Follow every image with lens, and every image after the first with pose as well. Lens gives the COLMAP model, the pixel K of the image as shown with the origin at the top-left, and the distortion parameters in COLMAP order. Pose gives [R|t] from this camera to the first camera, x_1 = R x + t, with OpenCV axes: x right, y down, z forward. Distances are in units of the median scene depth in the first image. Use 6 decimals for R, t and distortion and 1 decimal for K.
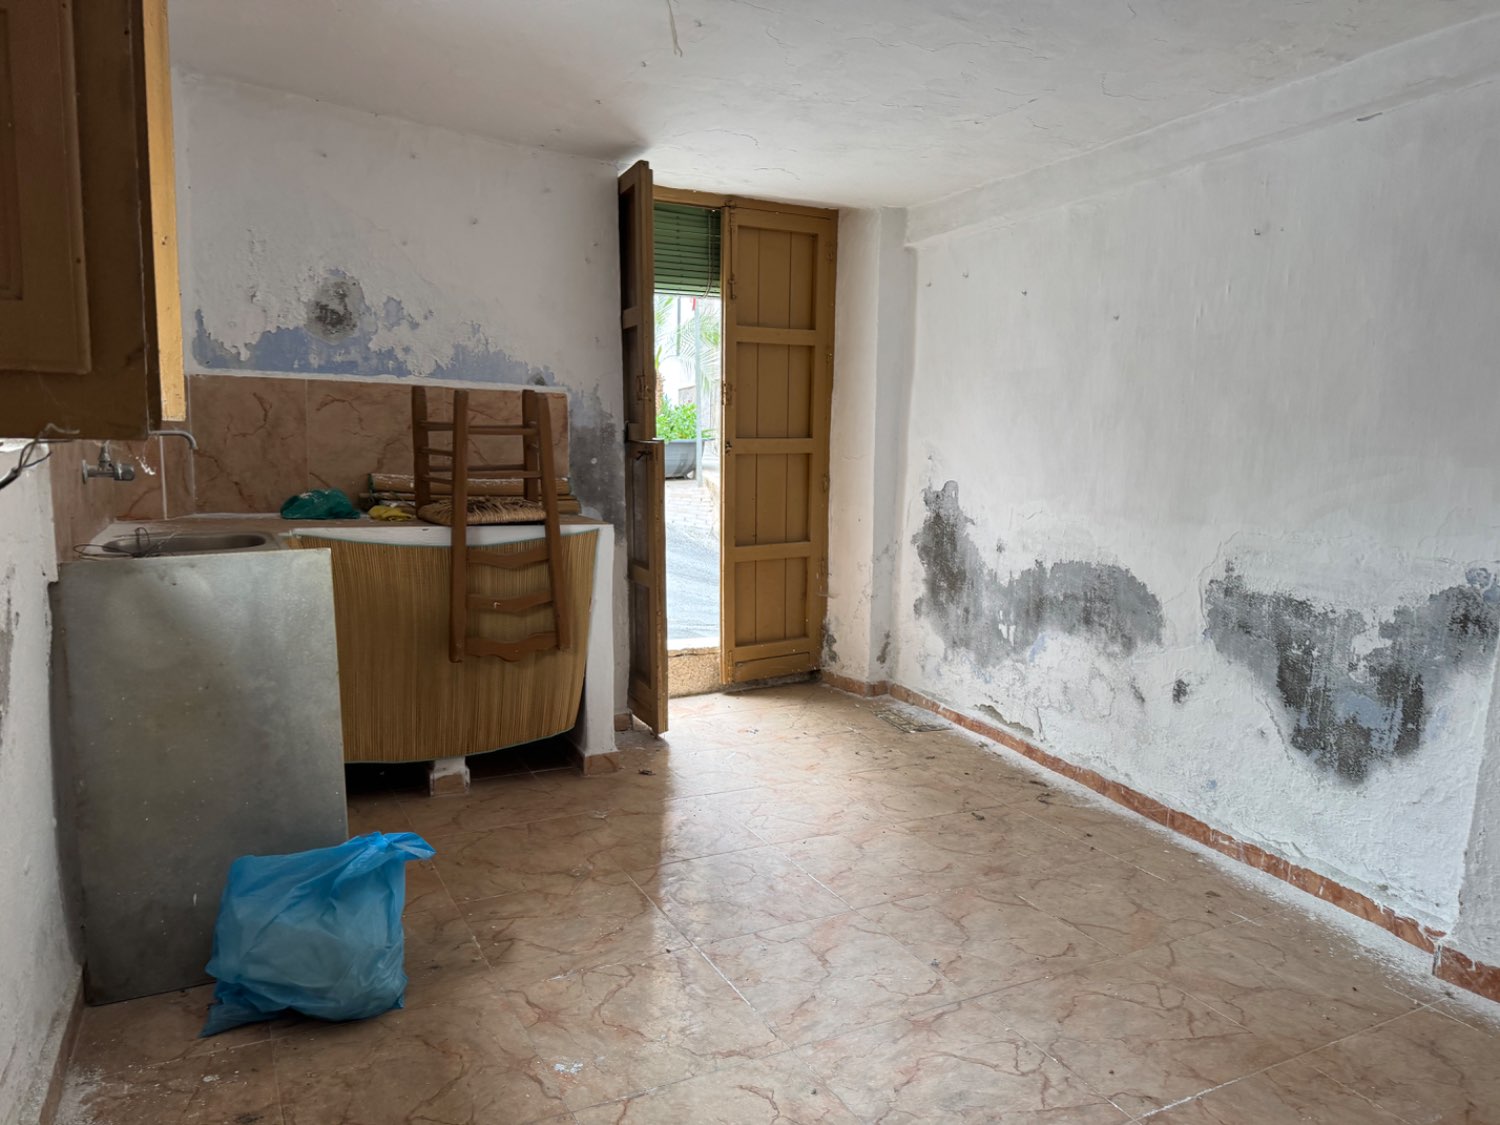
lens RADIAL K [[1058.9, 0, 741.6], [0, 1058.9, 566.6], [0, 0, 1]] dist [0.048624, -0.055340]
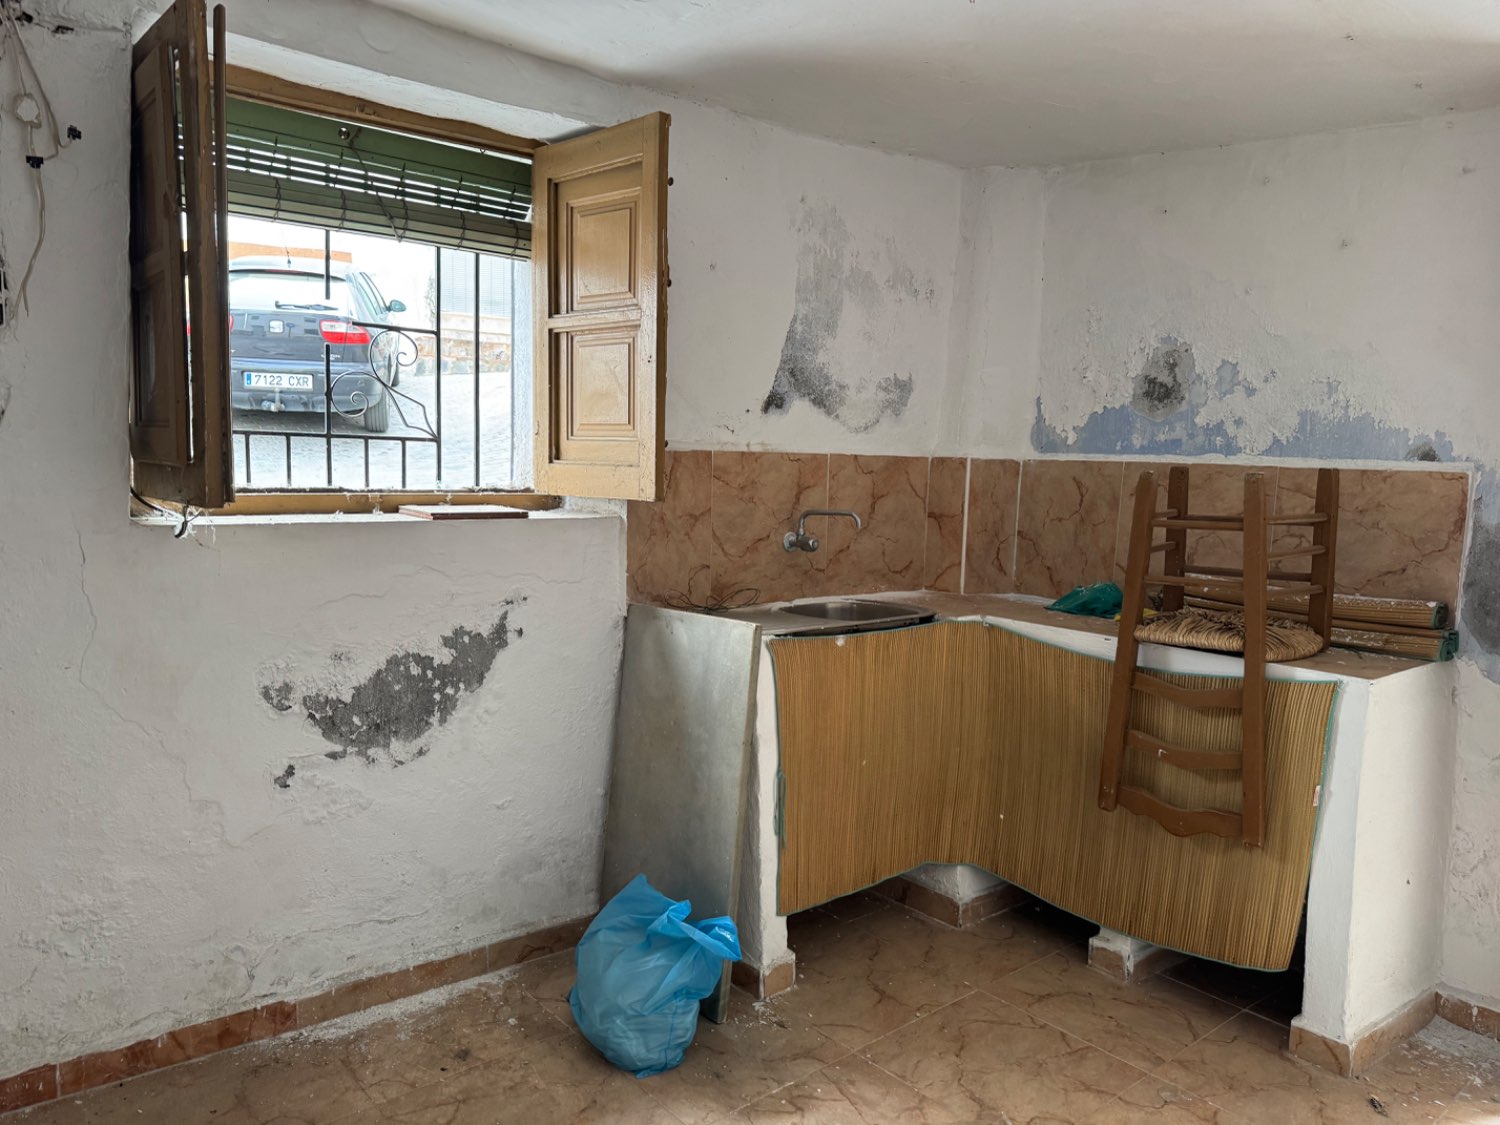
lens RADIAL K [[1058.9, 0, 741.6], [0, 1058.9, 547.9], [0, 0, 1]] dist [0.048624, -0.055340]
pose [[0.222229, 0.060523, -0.973114, 0.420809], [-0.154009, 0.987720, 0.026261, -0.079351], [0.962754, 0.144033, 0.228821, 0.506858]]
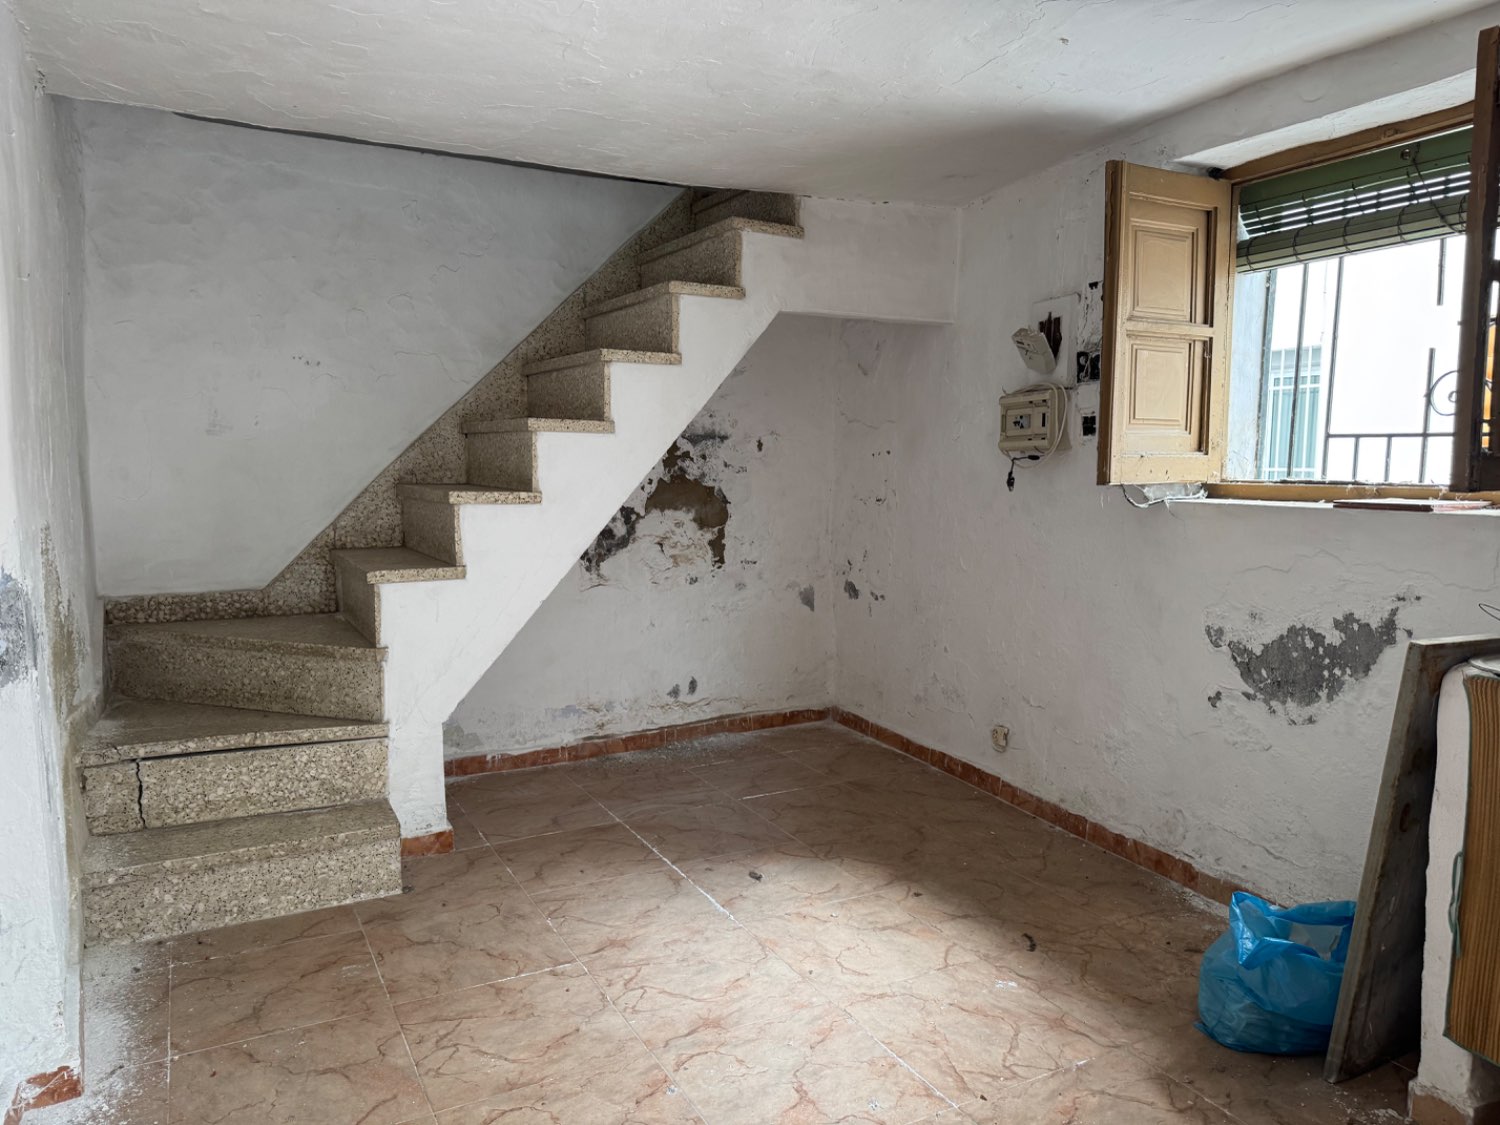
lens RADIAL K [[1058.9, 0, 746.5], [0, 1058.9, 554.2], [0, 0, 1]] dist [0.048624, -0.055340]
pose [[-0.999339, -0.034168, -0.012444, 0.104310], [-0.036103, 0.973149, 0.227329, -0.177288], [0.004343, 0.227628, -0.973738, 1.241568]]
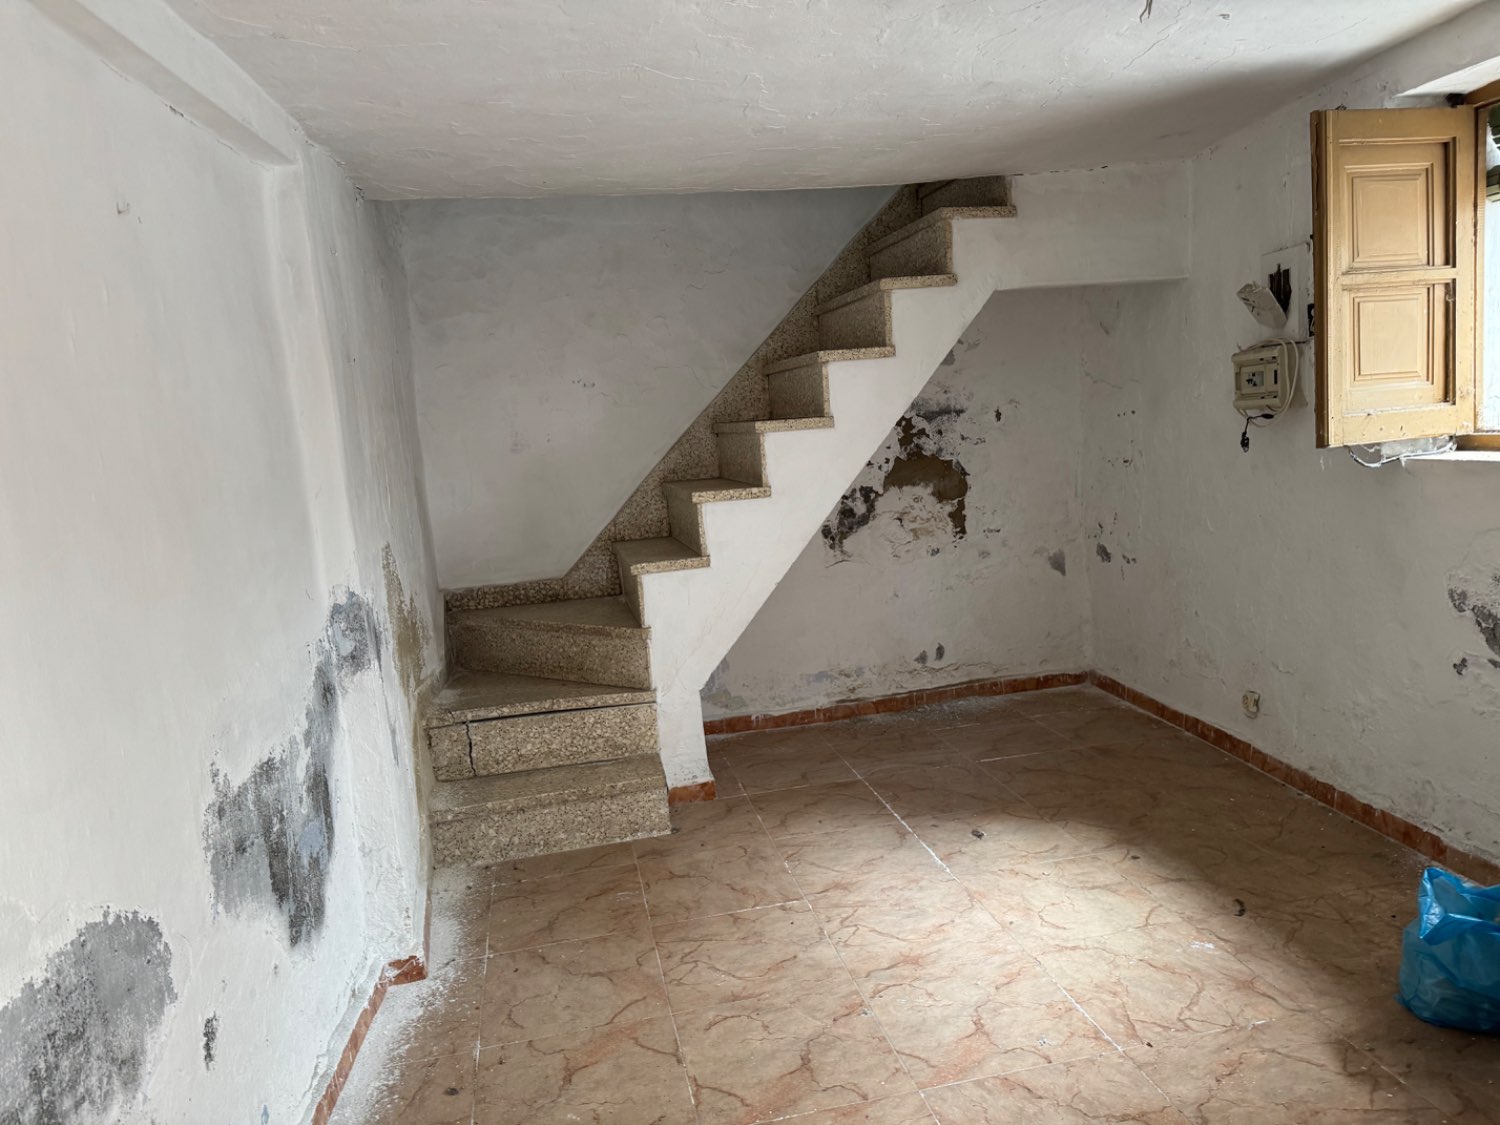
lens RADIAL K [[1058.9, 0, 745.7], [0, 1058.9, 551.7], [0, 0, 1]] dist [0.048624, -0.055340]
pose [[-0.959912, 0.007401, 0.280205, 0.002988], [0.084072, 0.961230, 0.262621, -0.228095], [-0.267397, 0.275650, -0.923318, 1.310393]]
